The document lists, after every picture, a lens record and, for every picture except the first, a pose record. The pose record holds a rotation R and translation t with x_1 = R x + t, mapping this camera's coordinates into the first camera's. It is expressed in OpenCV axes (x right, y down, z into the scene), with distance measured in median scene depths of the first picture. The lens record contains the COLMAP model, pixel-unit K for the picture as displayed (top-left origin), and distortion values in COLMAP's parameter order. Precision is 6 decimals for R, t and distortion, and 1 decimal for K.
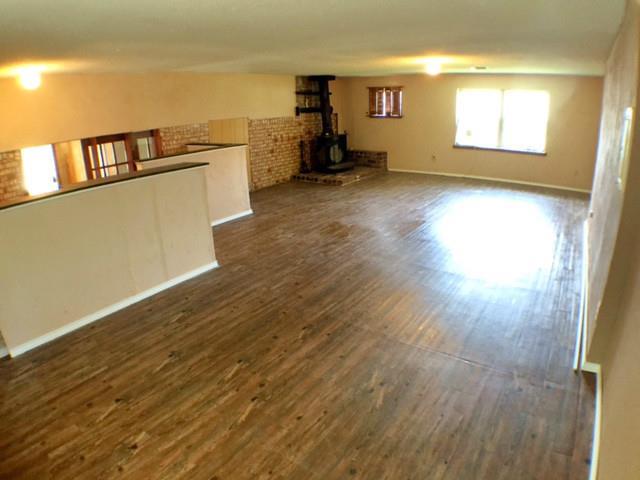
lens RADIAL K [[391.1, 0, 320.0], [0, 391.1, 240.0], [0, 0, 1]] dist [-0.162332, 0.021416]
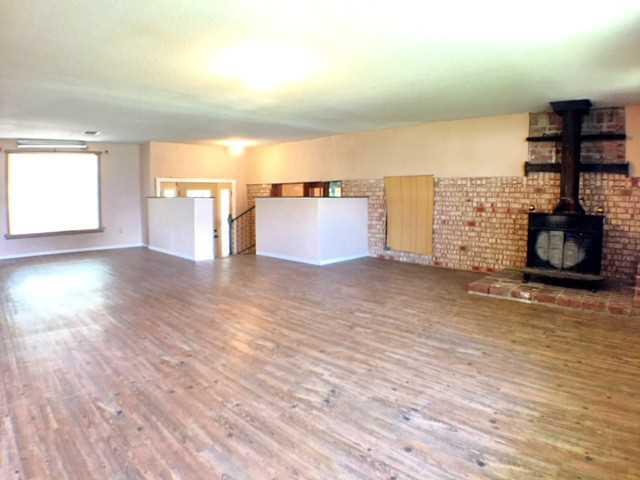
lens RADIAL K [[391.1, 0, 320.0], [0, 391.1, 240.0], [0, 0, 1]] dist [-0.162332, 0.021416]
pose [[-0.166022, 0.133889, -0.976990, 0.606601], [-0.330445, 0.925906, 0.183042, -0.235461], [0.929108, 0.353231, -0.109478, 0.820784]]
